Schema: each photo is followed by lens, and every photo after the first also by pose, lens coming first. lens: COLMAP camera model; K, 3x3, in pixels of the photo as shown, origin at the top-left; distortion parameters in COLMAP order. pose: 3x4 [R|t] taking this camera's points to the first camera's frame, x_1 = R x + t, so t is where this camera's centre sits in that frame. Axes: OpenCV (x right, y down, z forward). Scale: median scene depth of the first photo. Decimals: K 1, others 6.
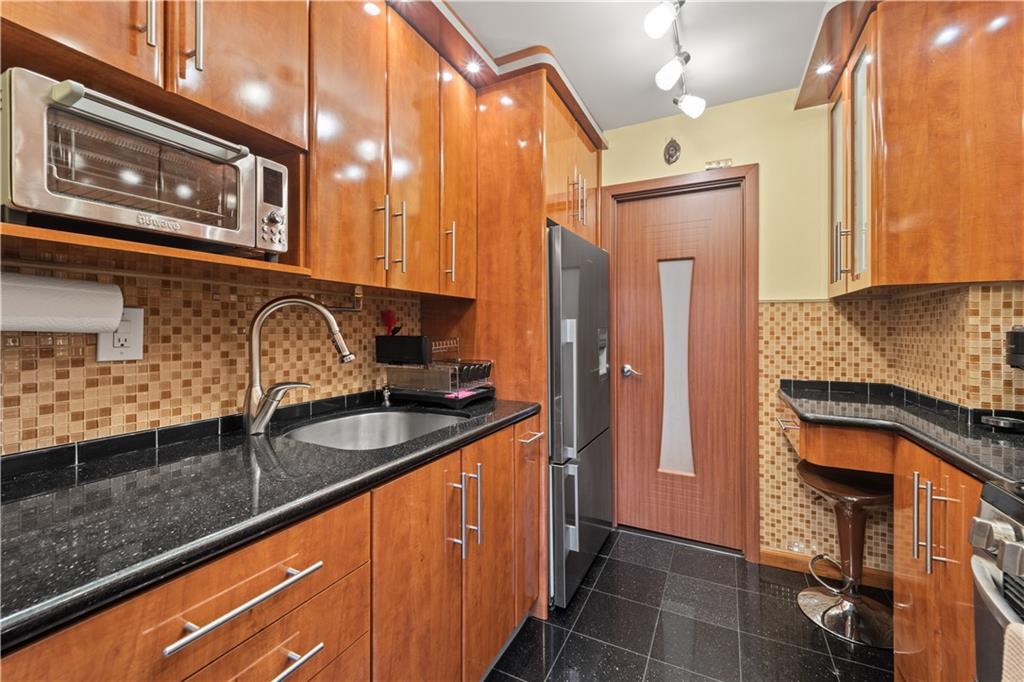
lens RADIAL K [[419.7, 0, 516.0], [0, 419.7, 332.3], [0, 0, 1]] dist [0.002364, -0.000030]
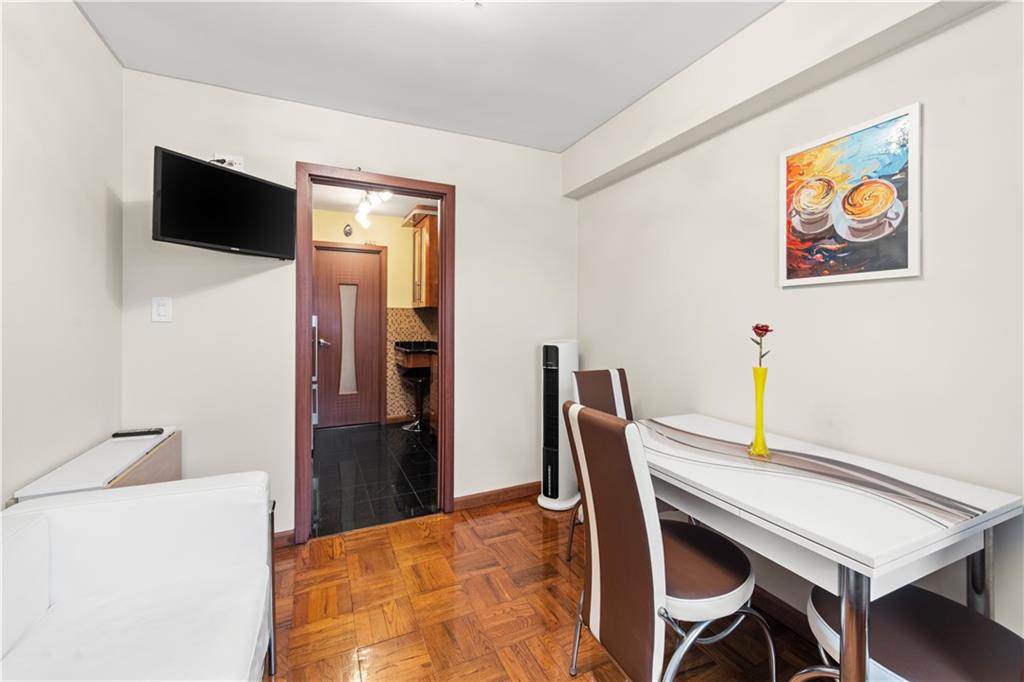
lens RADIAL K [[419.7, 0, 514.7], [0, 419.7, 314.3], [0, 0, 1]] dist [0.002364, -0.000030]
pose [[0.623977, 0.009092, 0.781390, -0.765811], [-0.003686, 0.999955, -0.008692, -0.022453], [-0.781434, 0.002544, 0.623983, -0.956374]]
